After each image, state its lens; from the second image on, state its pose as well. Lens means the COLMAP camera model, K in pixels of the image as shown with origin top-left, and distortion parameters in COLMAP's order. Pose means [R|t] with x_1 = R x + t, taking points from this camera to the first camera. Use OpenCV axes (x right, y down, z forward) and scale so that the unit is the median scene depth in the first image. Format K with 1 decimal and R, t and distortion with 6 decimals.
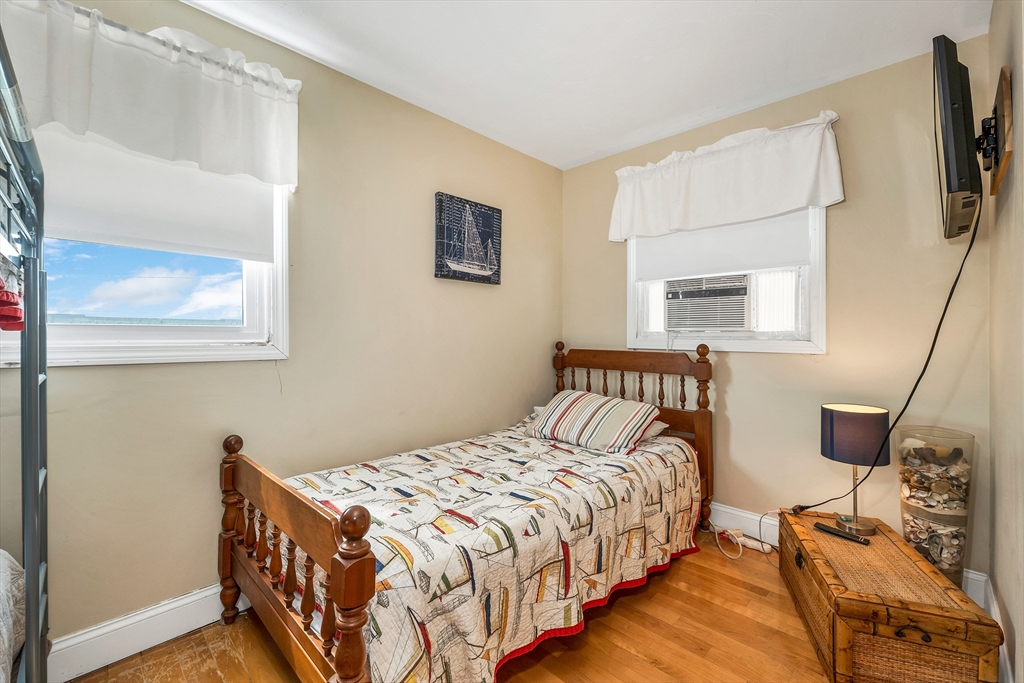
lens RADIAL K [[431.4, 0, 511.2], [0, 431.4, 331.7], [0, 0, 1]] dist [0.001133, 0.000119]
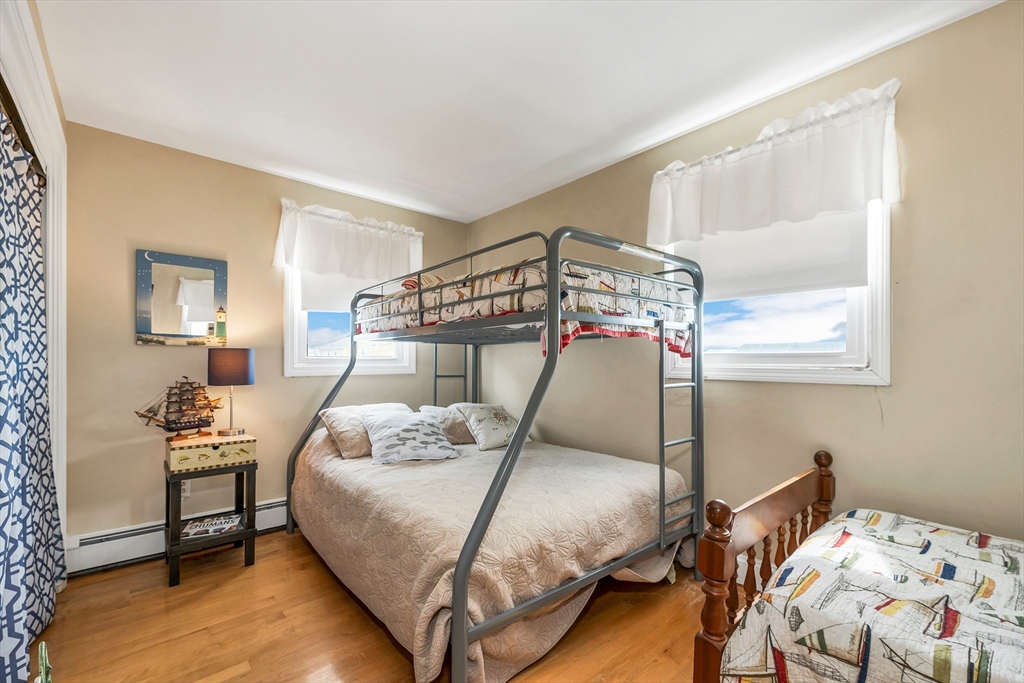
lens RADIAL K [[425.0, 0, 512.6], [0, 425.0, 352.5], [0, 0, 1]] dist [0.003661, 0.000083]
pose [[-0.064064, -0.023454, -0.997670, 0.493319], [0.009028, 0.999669, -0.024080, 0.007755], [0.997905, -0.010550, -0.063832, 0.281901]]
